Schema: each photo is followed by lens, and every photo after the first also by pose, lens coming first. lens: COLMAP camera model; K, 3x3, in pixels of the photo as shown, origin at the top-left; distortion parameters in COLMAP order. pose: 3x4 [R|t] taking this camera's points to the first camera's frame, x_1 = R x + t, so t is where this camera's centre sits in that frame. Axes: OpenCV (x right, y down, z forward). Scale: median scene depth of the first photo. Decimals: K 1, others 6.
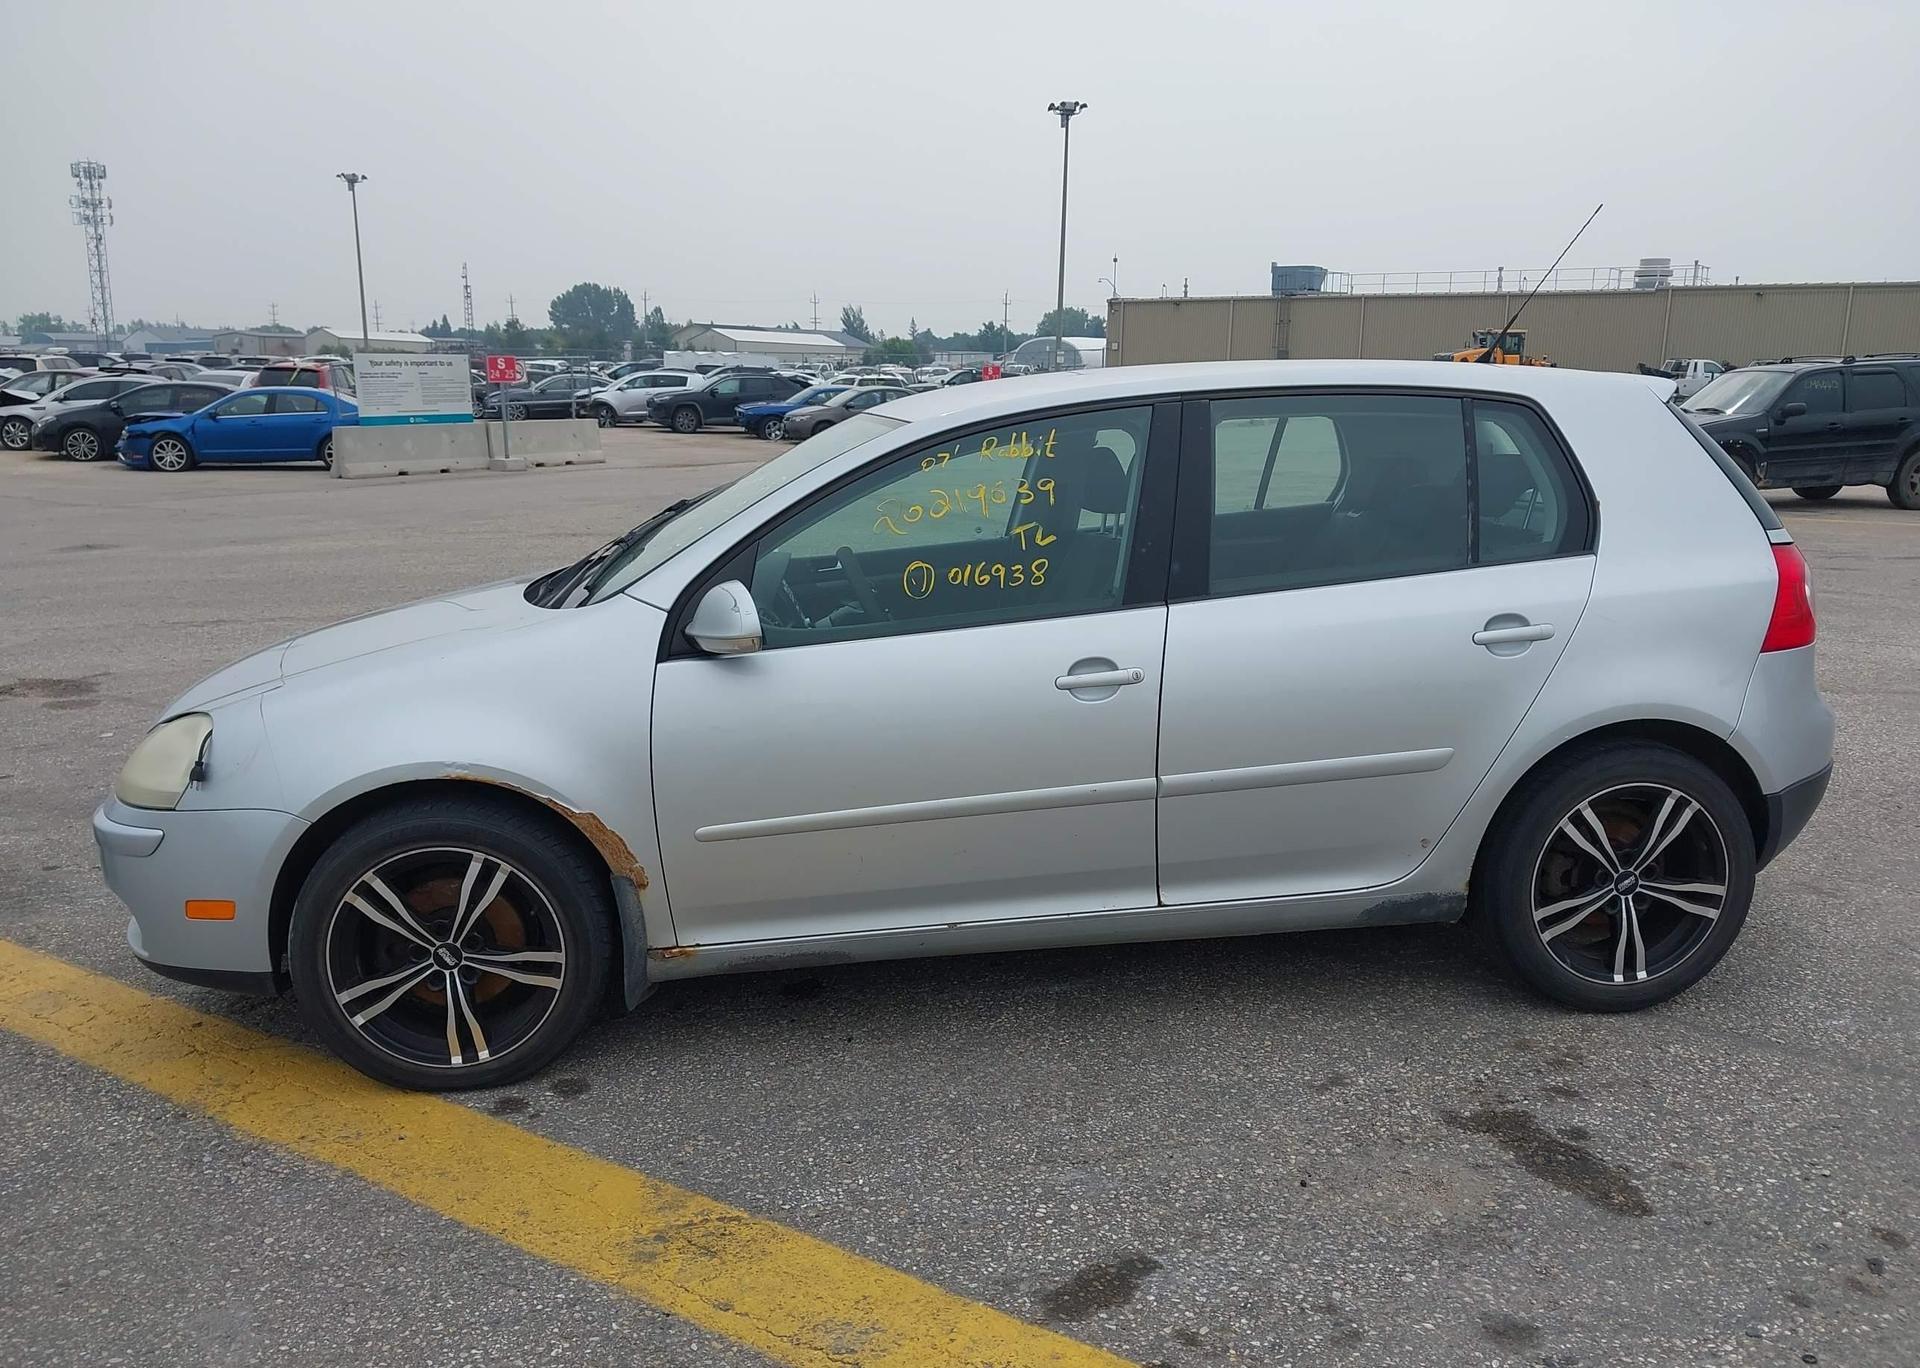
lens RADIAL K [[1522.6, 0, 960.0], [0, 1522.6, 684.0], [0, 0, 1]] dist [0.022411, -0.043856]
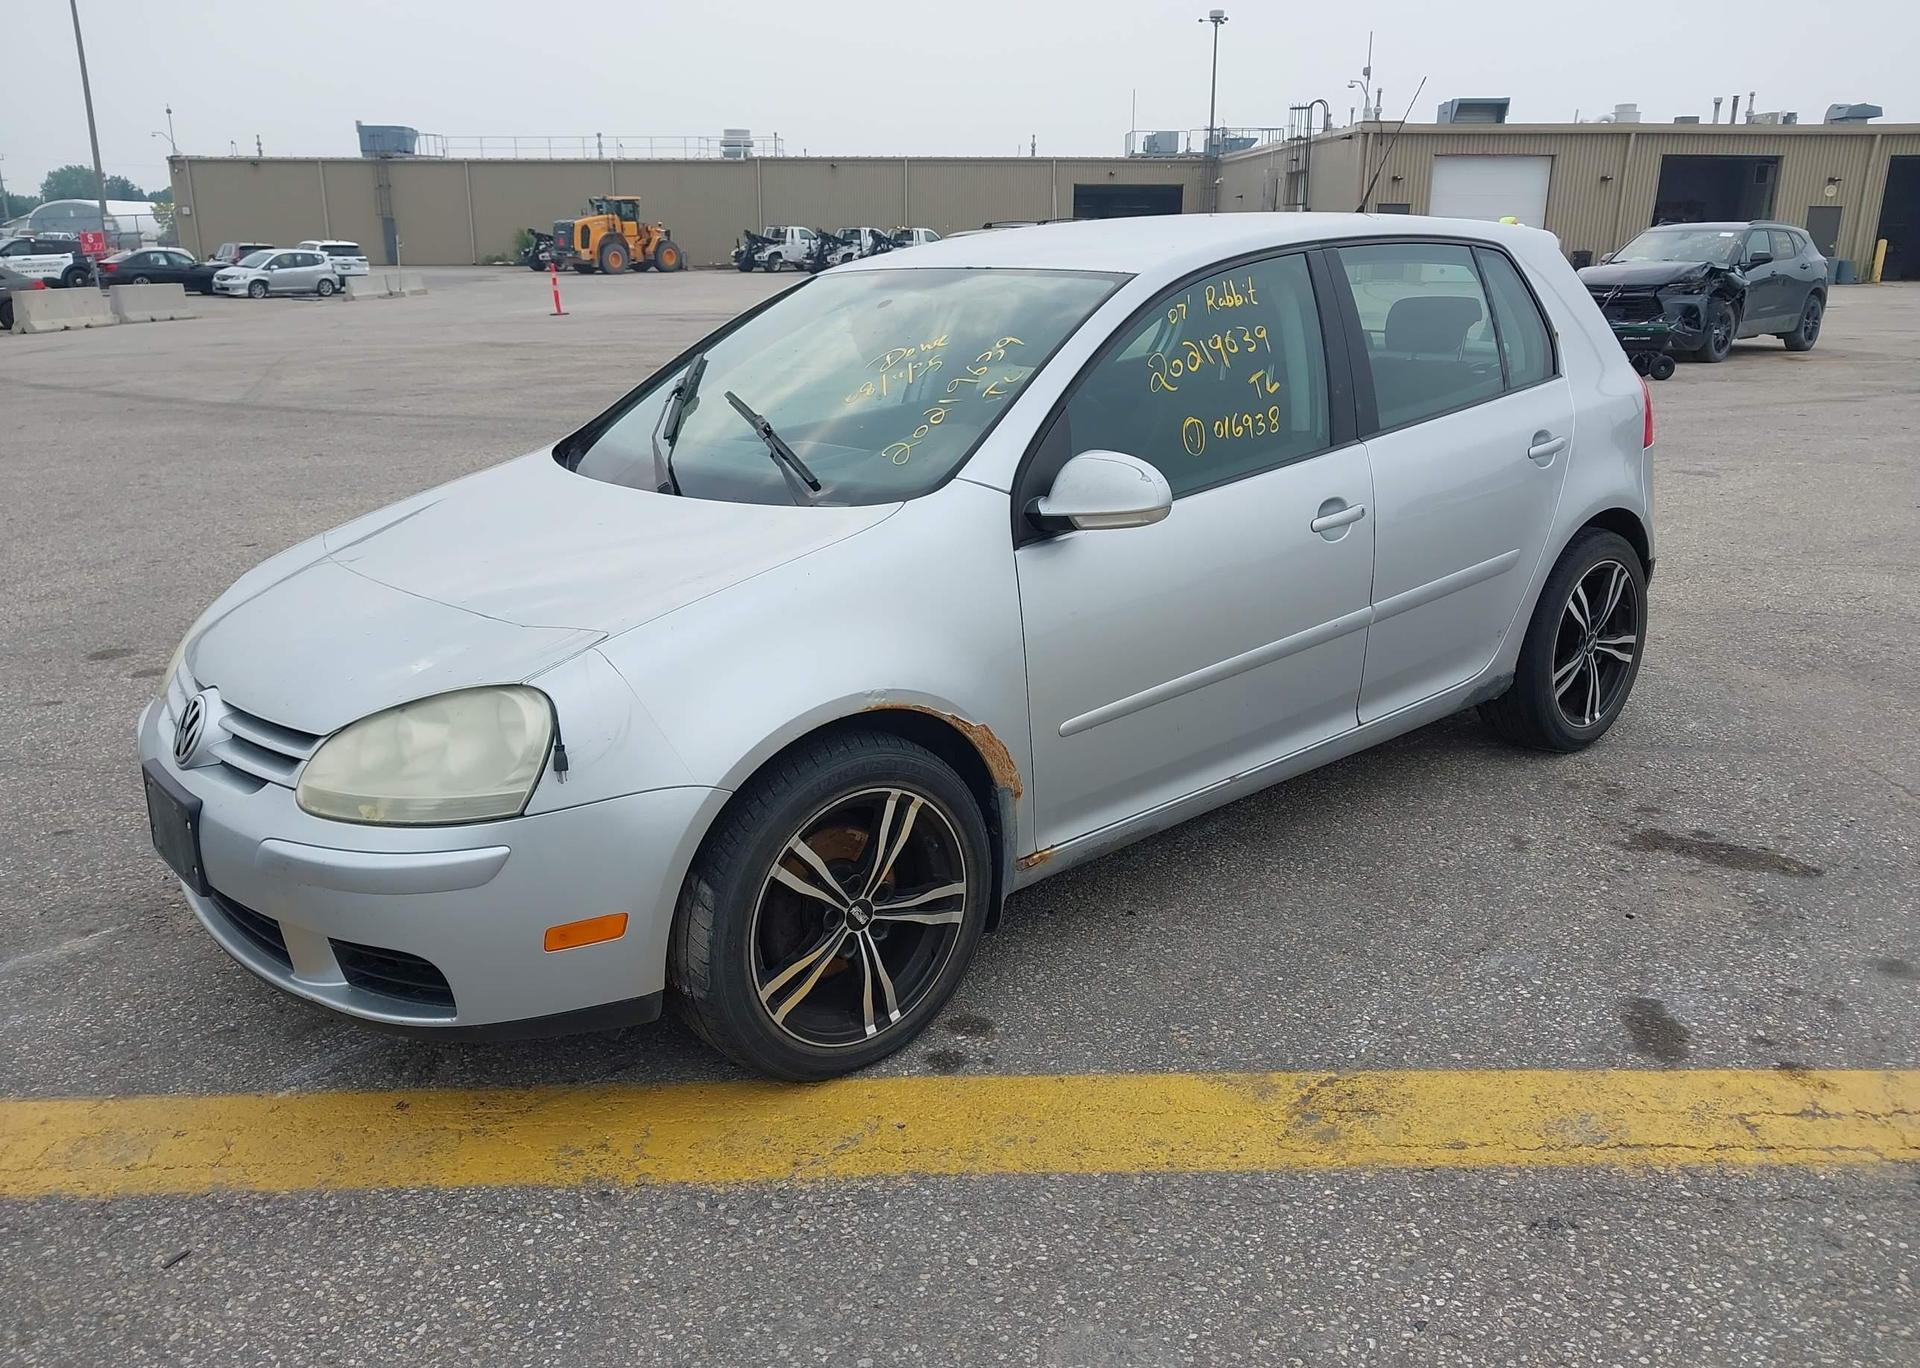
lens RADIAL K [[1522.9, 0, 947.6], [0, 1522.9, 684.4], [0, 0, 1]] dist [0.005201, 0.004044]
pose [[0.841321, -0.157893, 0.516960, -0.668568], [0.115357, 0.986800, 0.113659, -0.038559], [-0.528083, -0.035989, 0.848430, 0.234472]]
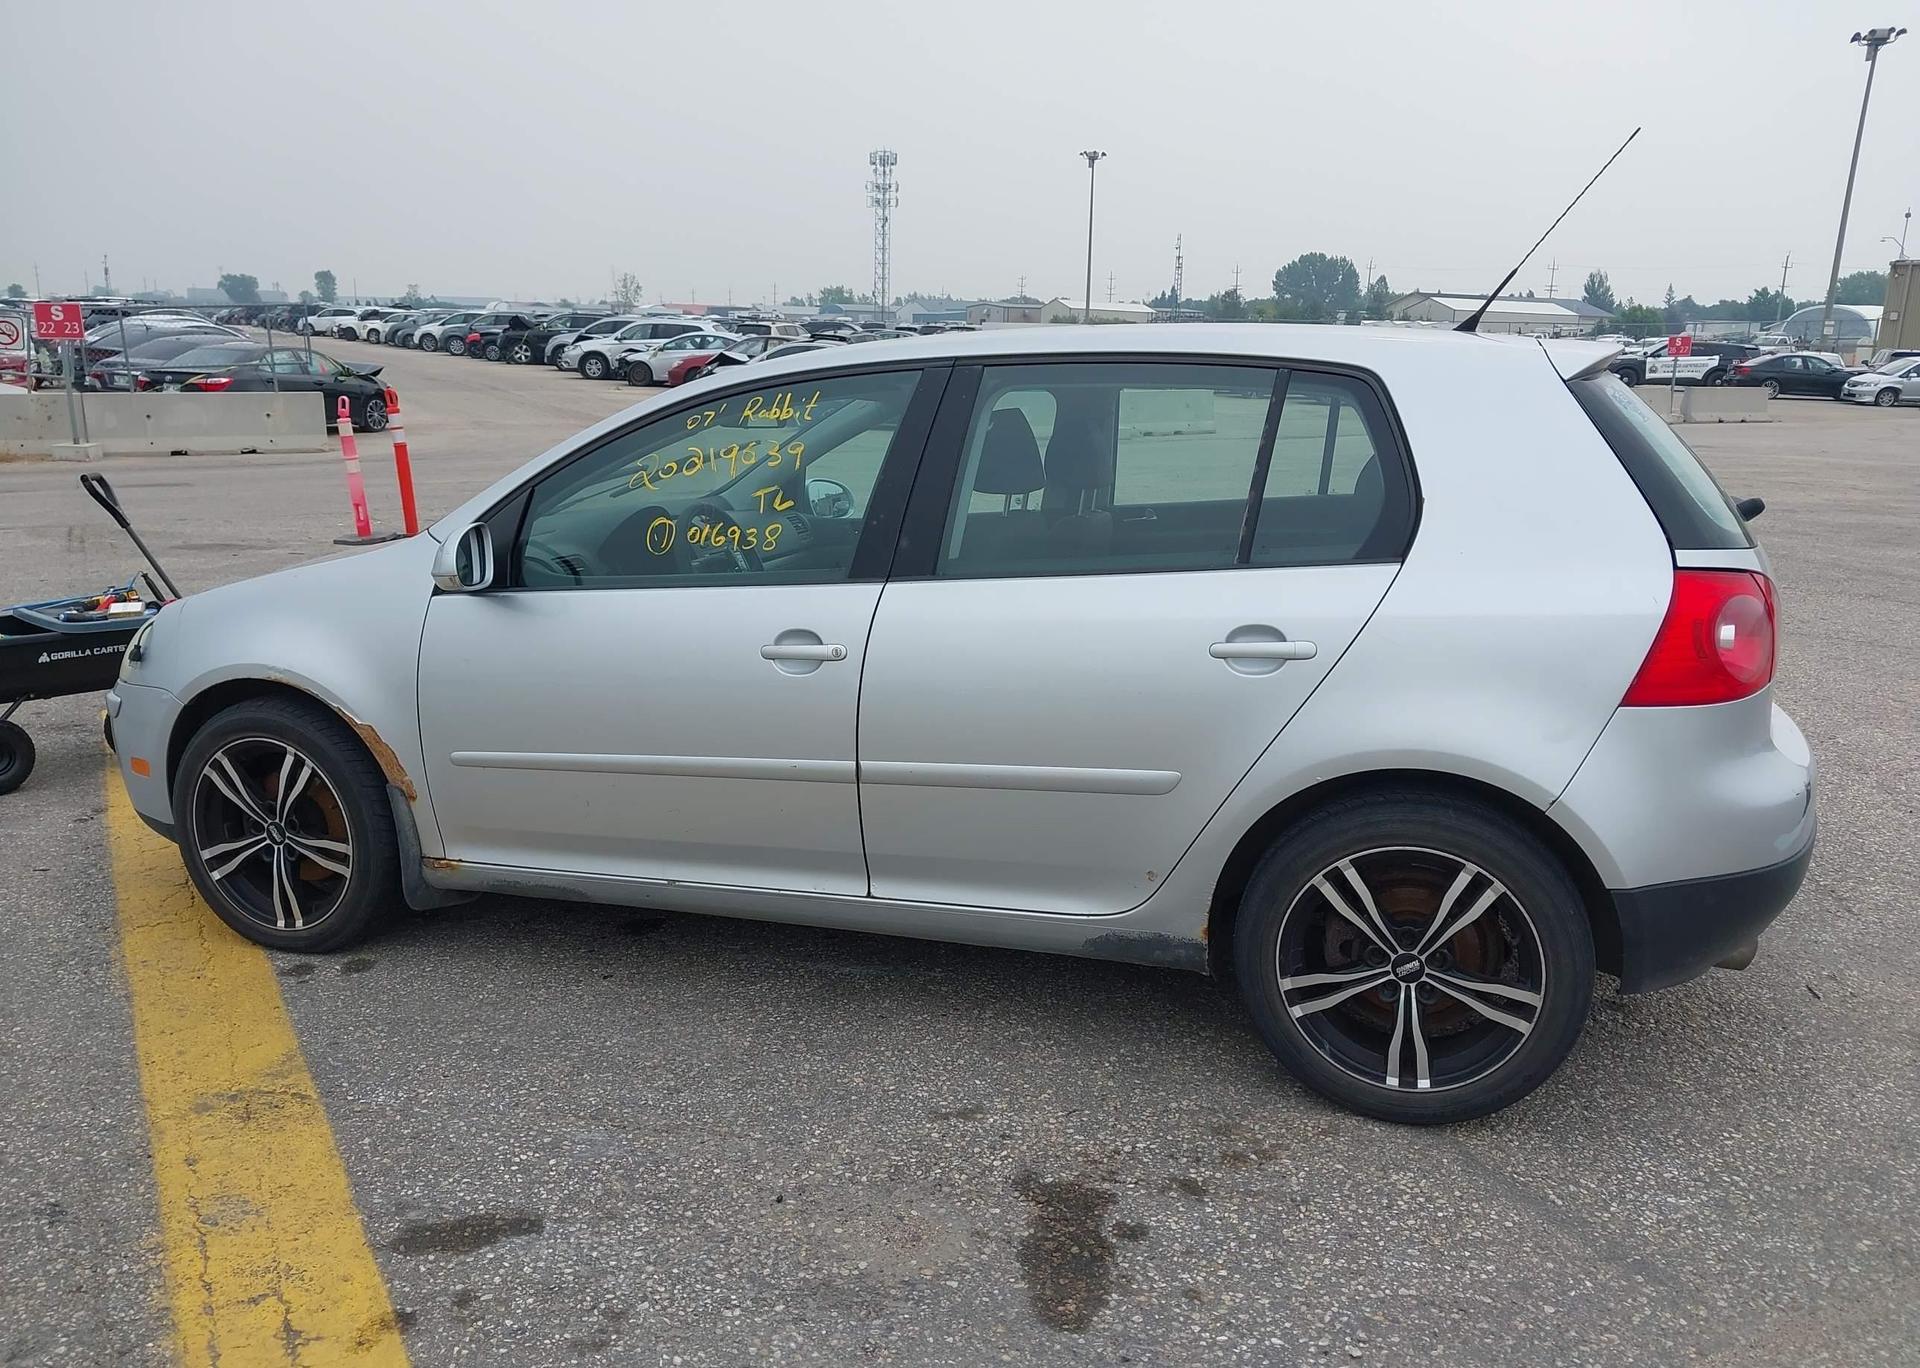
lens RADIAL K [[1526.0, 0, 965.8], [0, 1526.0, 693.4], [0, 0, 1]] dist [0.040258, -0.062077]
pose [[0.894801, 0.109172, -0.432911, 0.583834], [-0.099035, 0.994021, 0.045974, -0.030487], [0.435342, 0.001736, 0.900263, 0.166882]]
